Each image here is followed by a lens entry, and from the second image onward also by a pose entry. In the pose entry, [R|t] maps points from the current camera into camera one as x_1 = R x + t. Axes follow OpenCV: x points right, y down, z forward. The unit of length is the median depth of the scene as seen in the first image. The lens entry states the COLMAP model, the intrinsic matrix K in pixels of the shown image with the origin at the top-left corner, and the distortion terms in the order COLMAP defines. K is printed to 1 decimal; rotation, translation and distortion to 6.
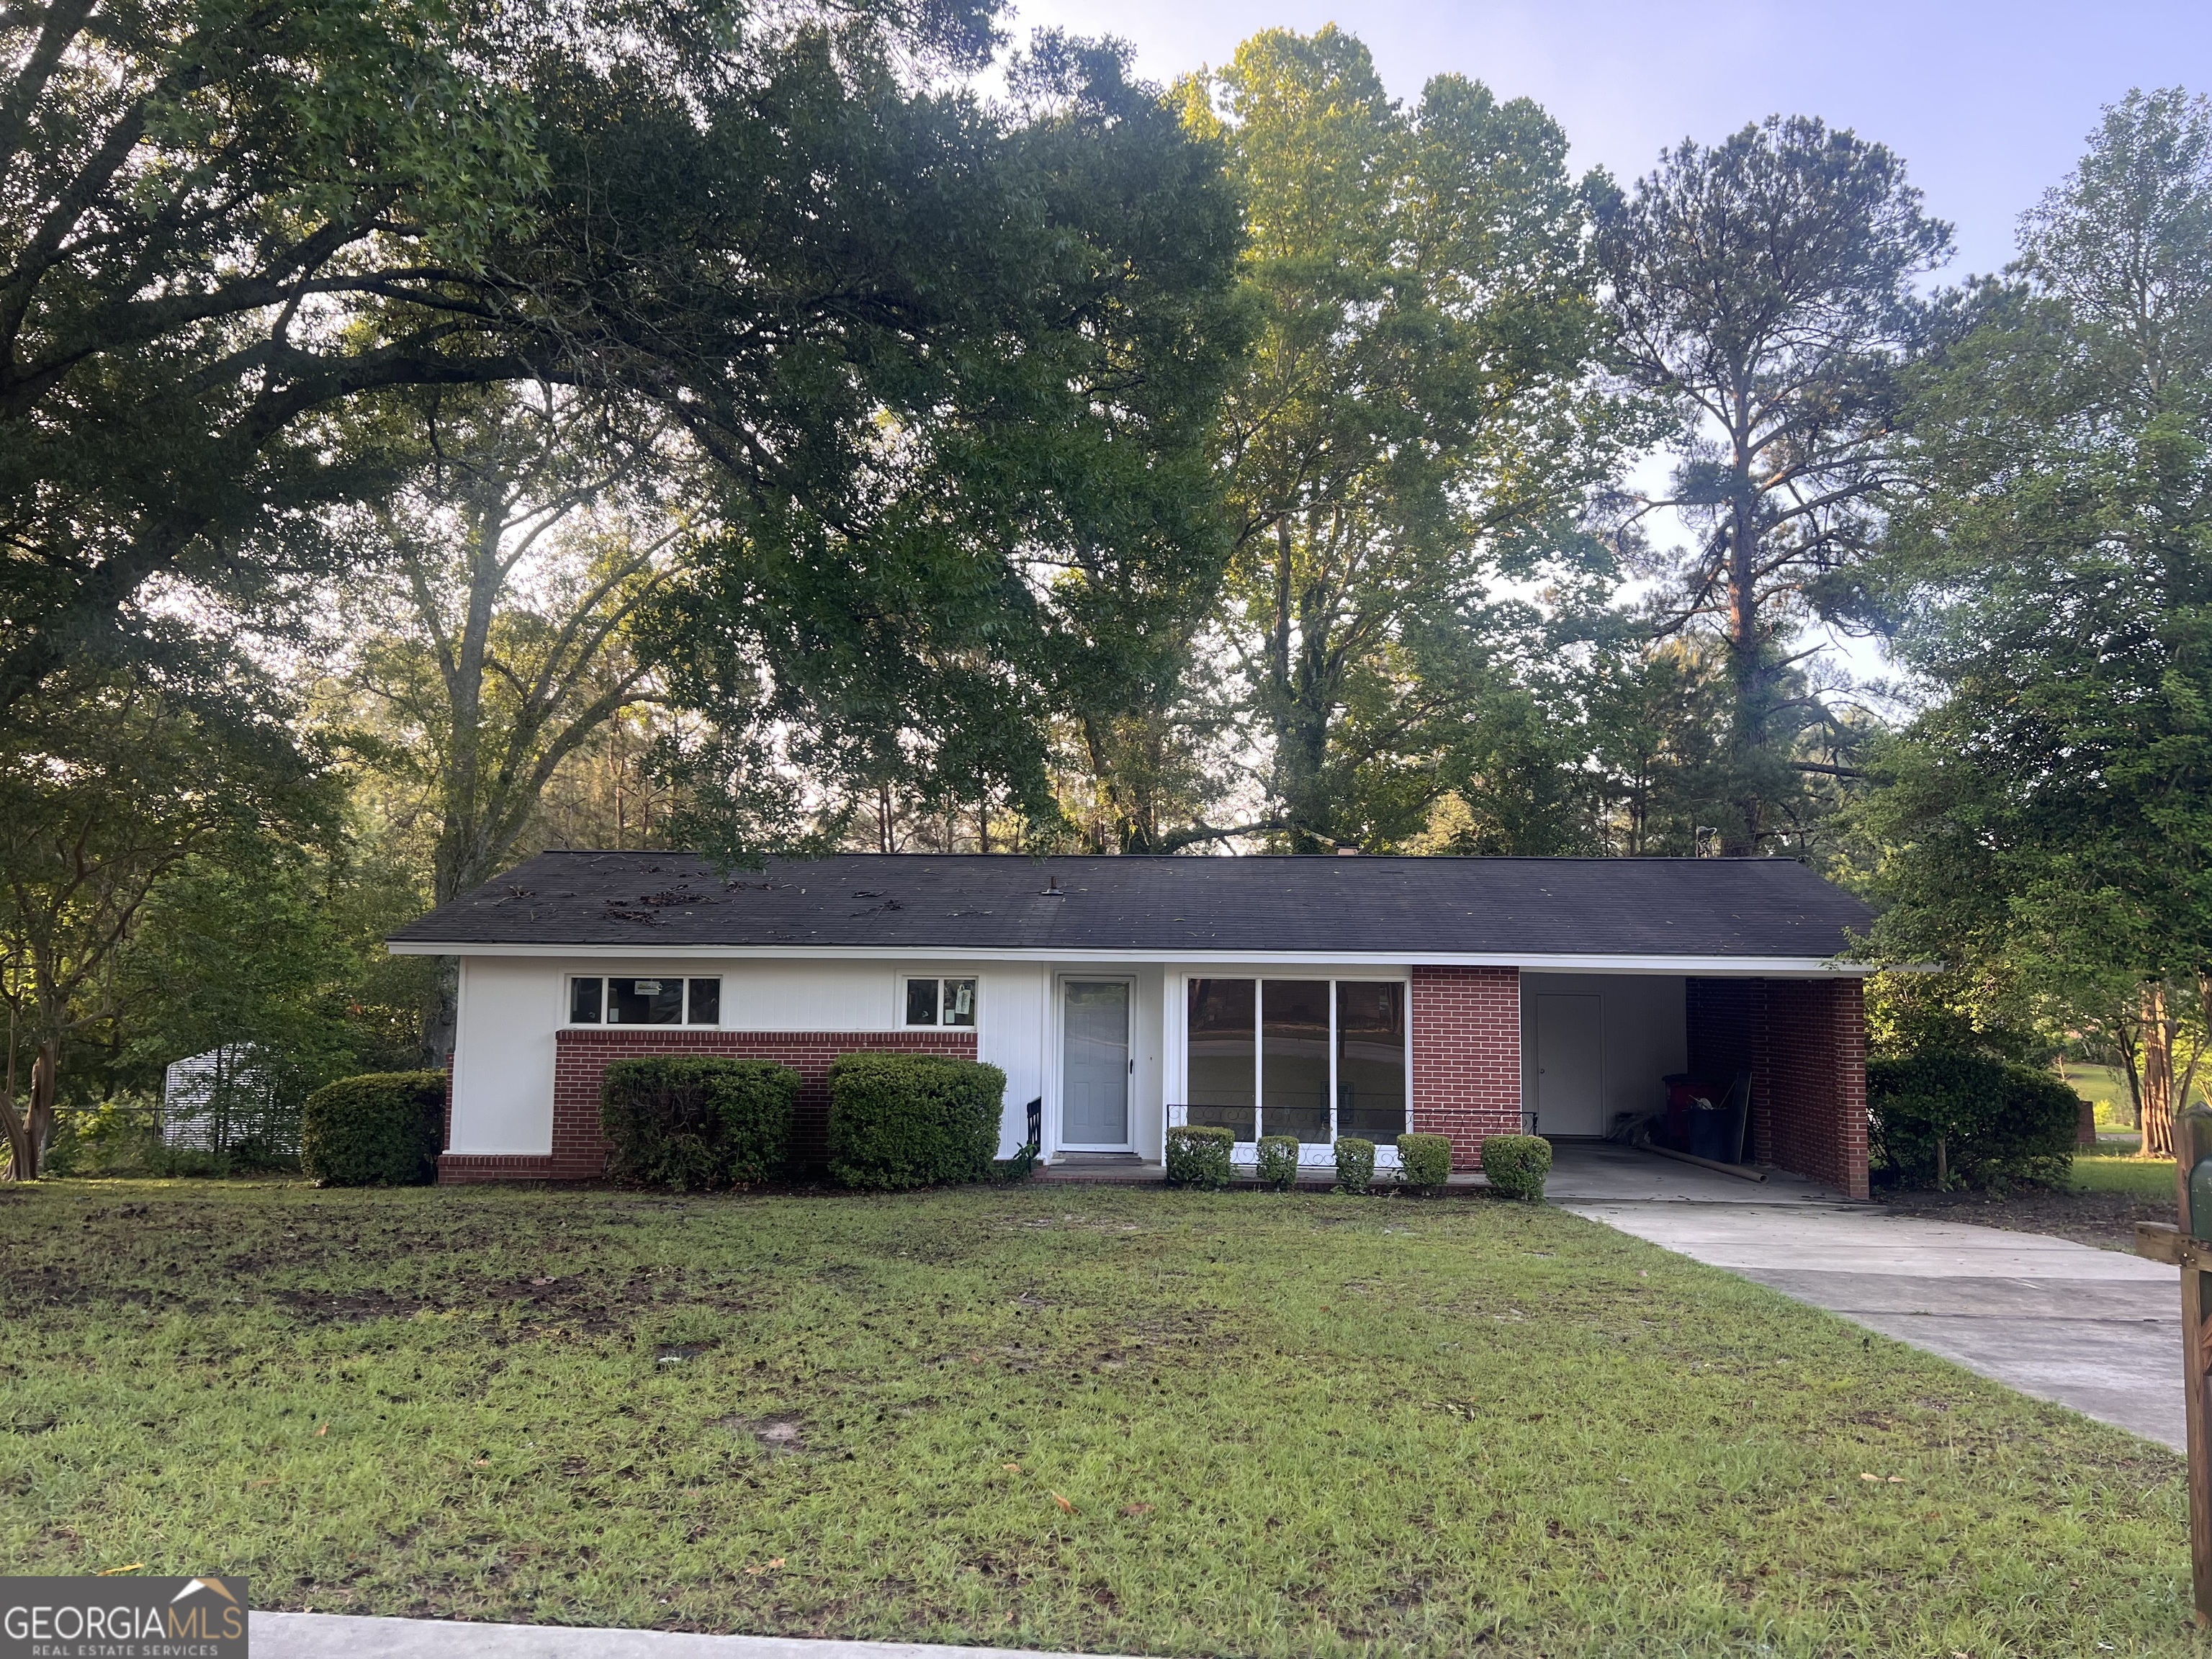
lens RADIAL K [[1675.2, 0, 1090.5], [0, 1675.2, 835.9], [0, 0, 1]] dist [0.055260, -0.065283]
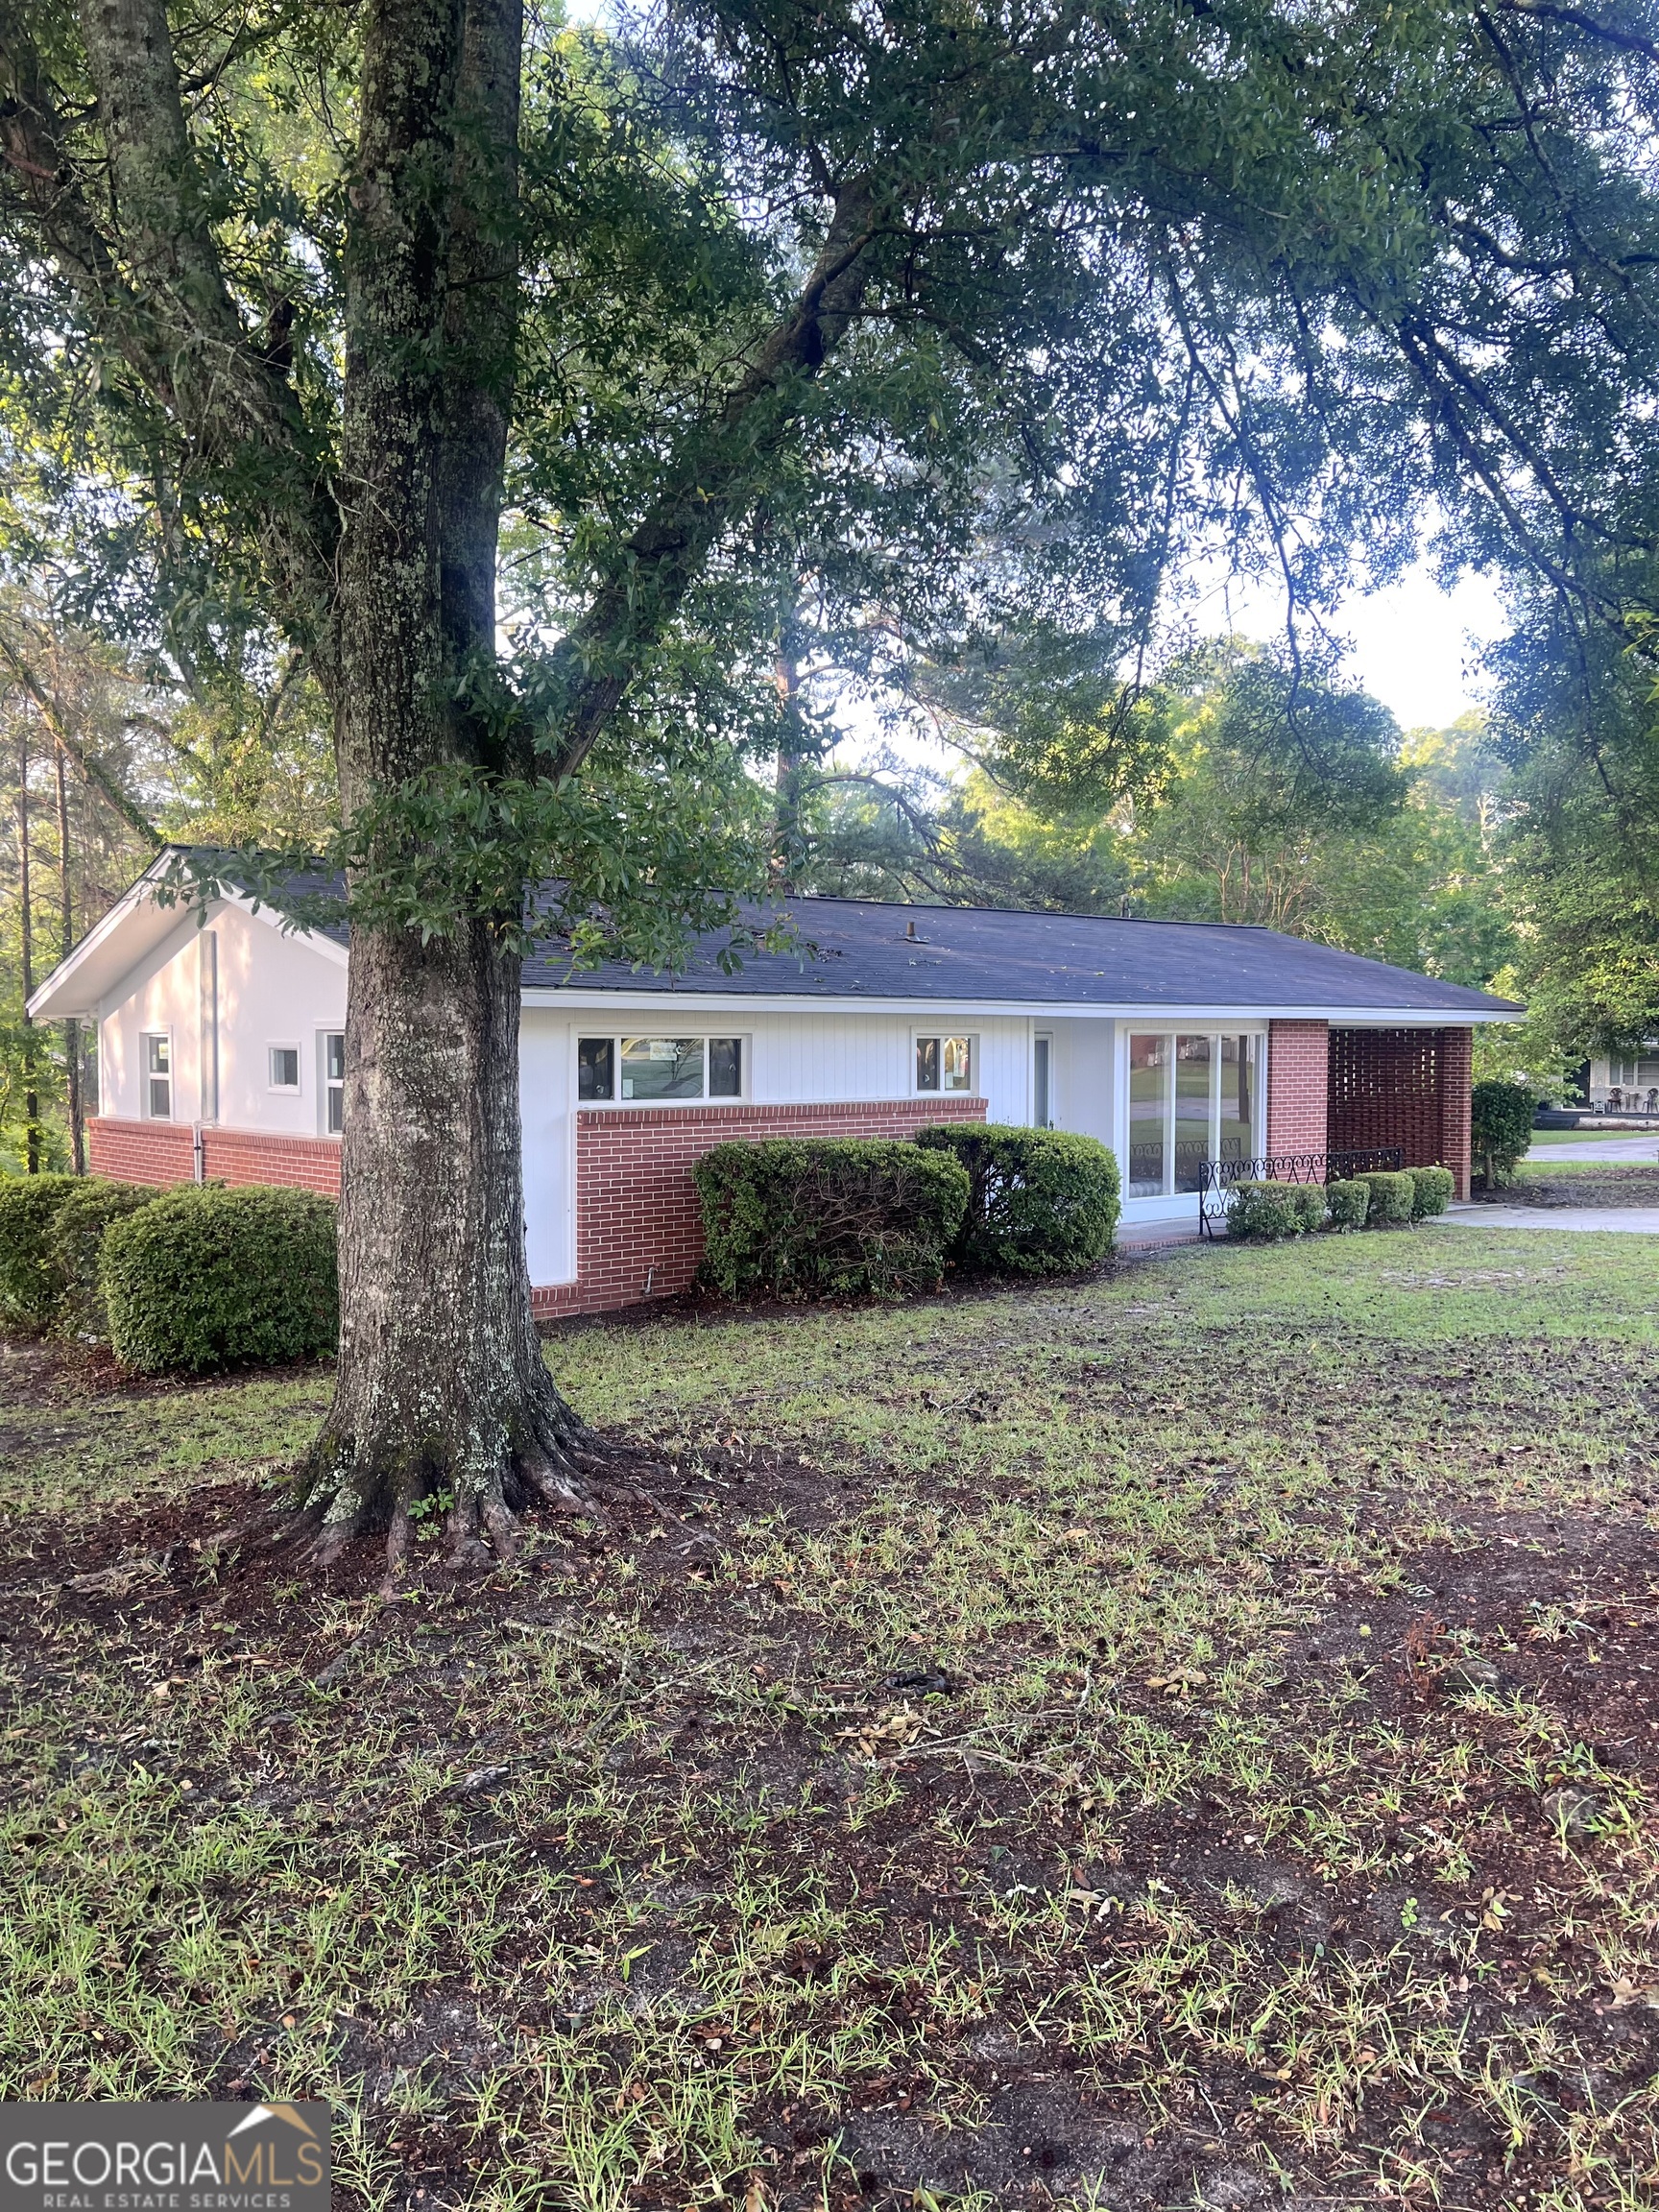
lens RADIAL K [[1675.2, 0, 824.2], [0, 1675.2, 1089.0], [0, 0, 1]] dist [0.055260, -0.065283]
pose [[0.723198, -0.031255, 0.689933, -0.729421], [-0.047727, 0.994326, 0.095073, 0.032775], [-0.688990, -0.101685, 0.717602, 0.414300]]
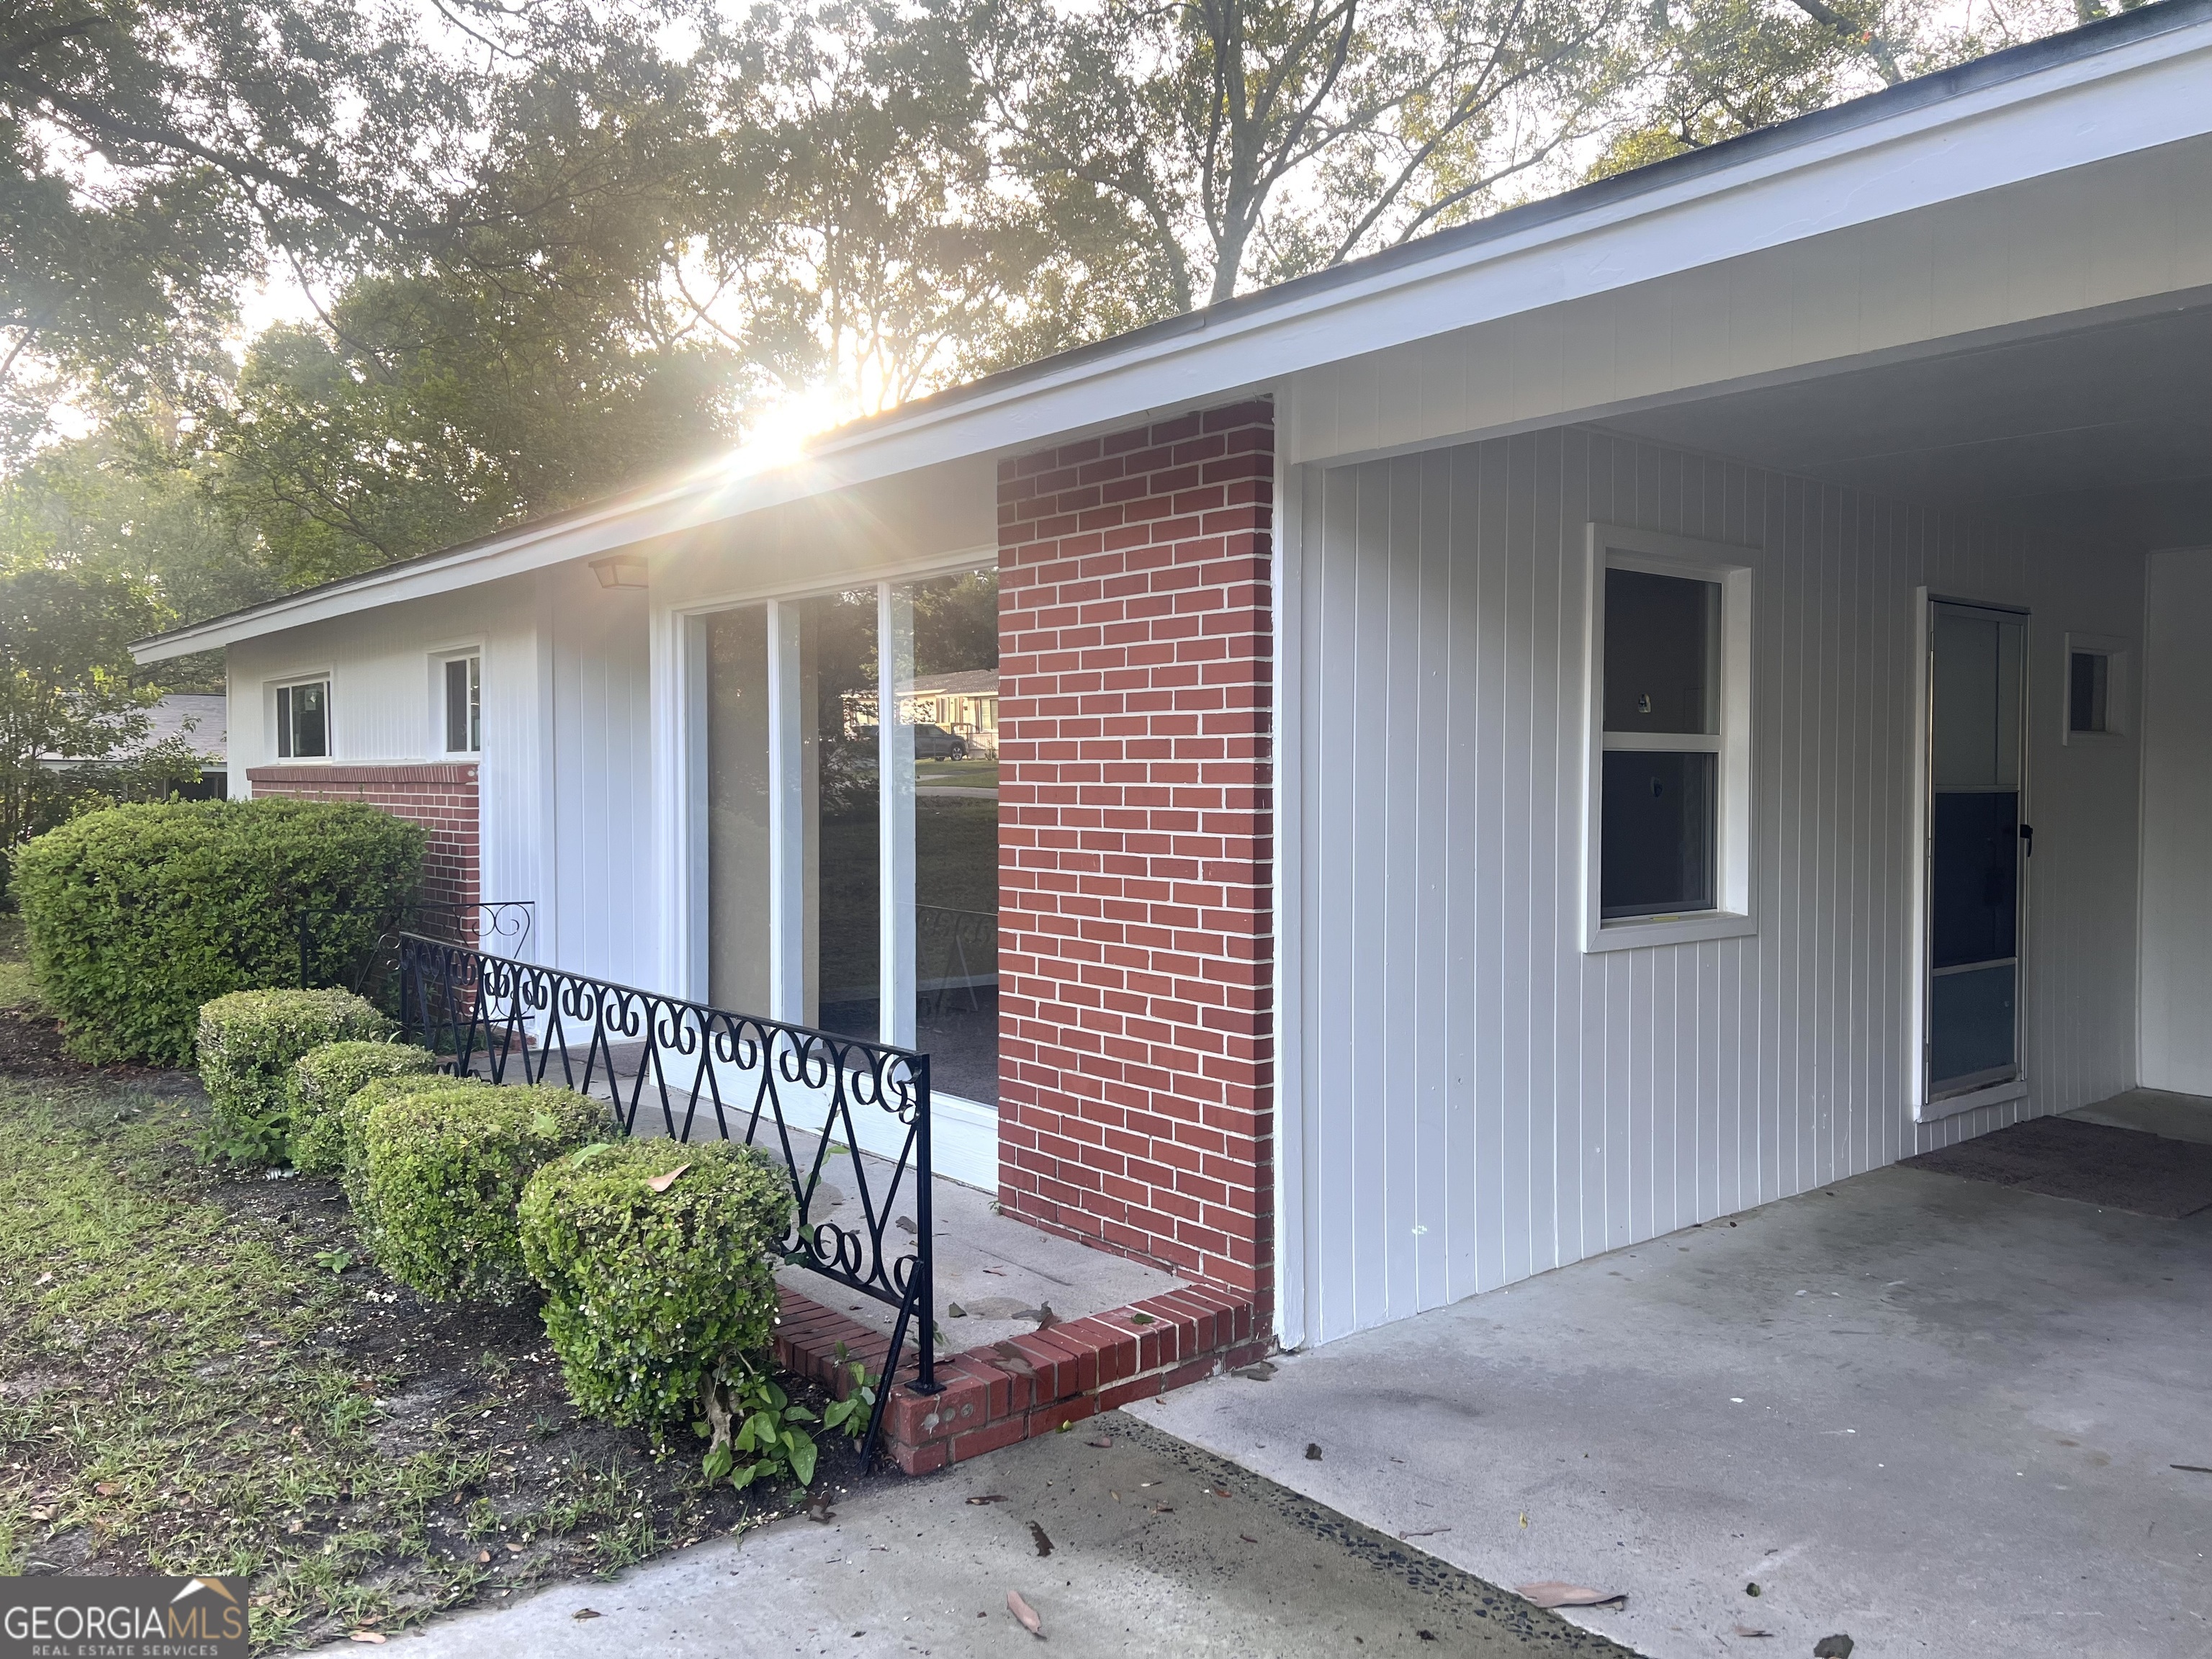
lens RADIAL K [[1675.2, 0, 1090.5], [0, 1675.2, 835.9], [0, 0, 1]] dist [0.055260, -0.065283]
pose [[0.656388, 0.012429, -0.754321, 0.407303], [0.083308, 0.992555, 0.088847, 0.107633], [0.749810, -0.121159, 0.650466, 0.804293]]
